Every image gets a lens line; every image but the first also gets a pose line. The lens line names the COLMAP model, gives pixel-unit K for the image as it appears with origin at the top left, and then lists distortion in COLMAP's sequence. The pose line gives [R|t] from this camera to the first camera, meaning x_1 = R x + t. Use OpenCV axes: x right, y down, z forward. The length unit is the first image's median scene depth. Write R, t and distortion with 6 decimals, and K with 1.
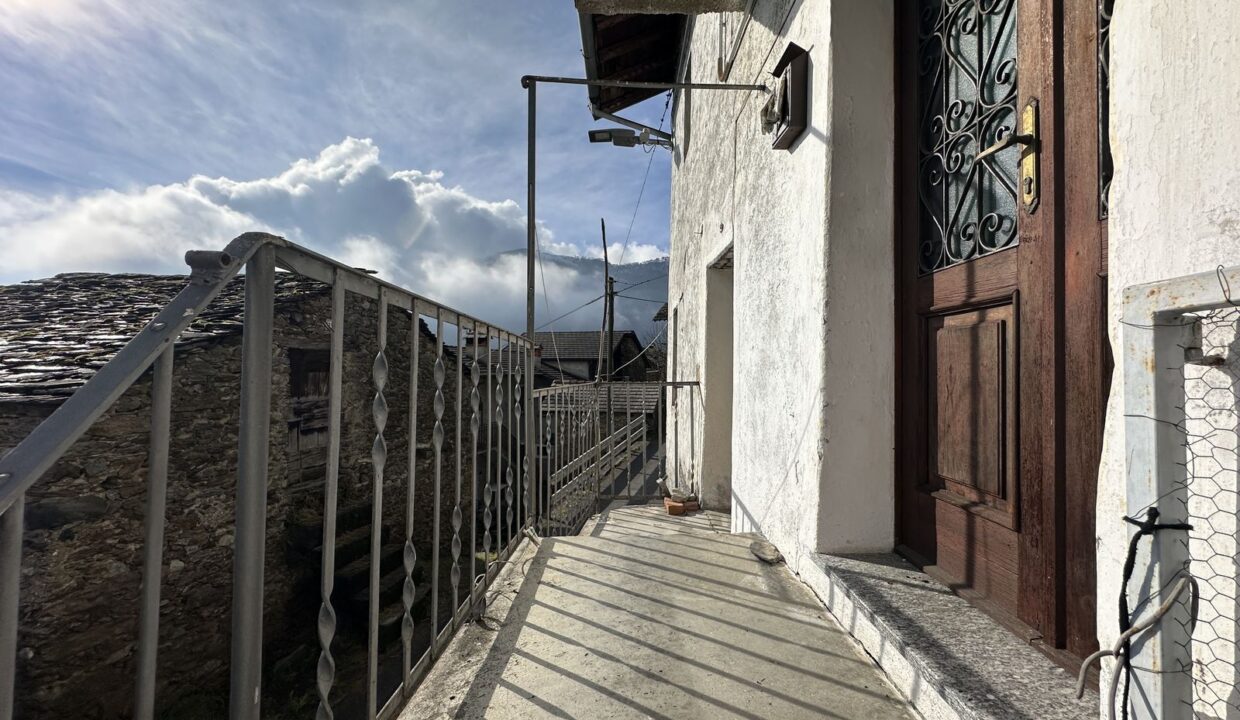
lens RADIAL K [[494.5, 0, 619.8], [0, 494.5, 361.3], [0, 0, 1]] dist [-0.001519, 0.000348]
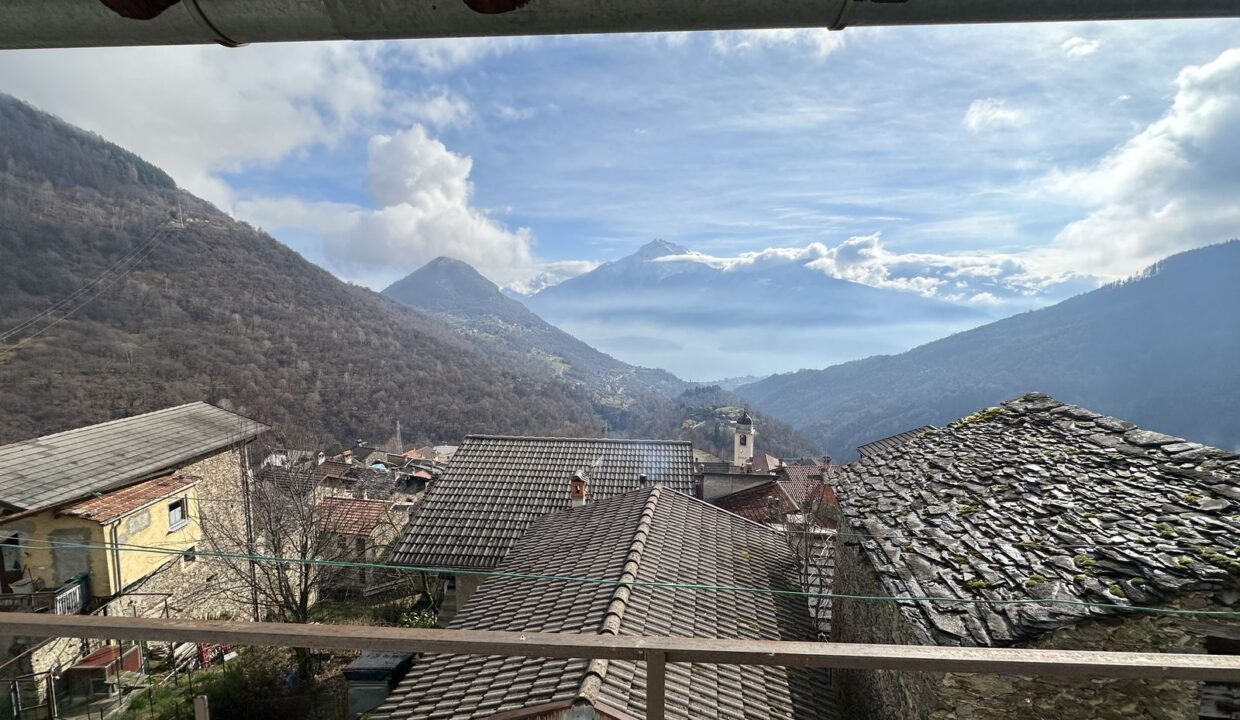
lens RADIAL K [[494.5, 0, 619.8], [0, 494.5, 361.3], [0, 0, 1]] dist [-0.001519, 0.000348]
pose [[-0.053229, 0.092585, -0.994281, 0.111088], [0.020061, 0.995591, 0.091633, -0.668319], [0.998381, -0.015069, -0.054852, 0.191510]]
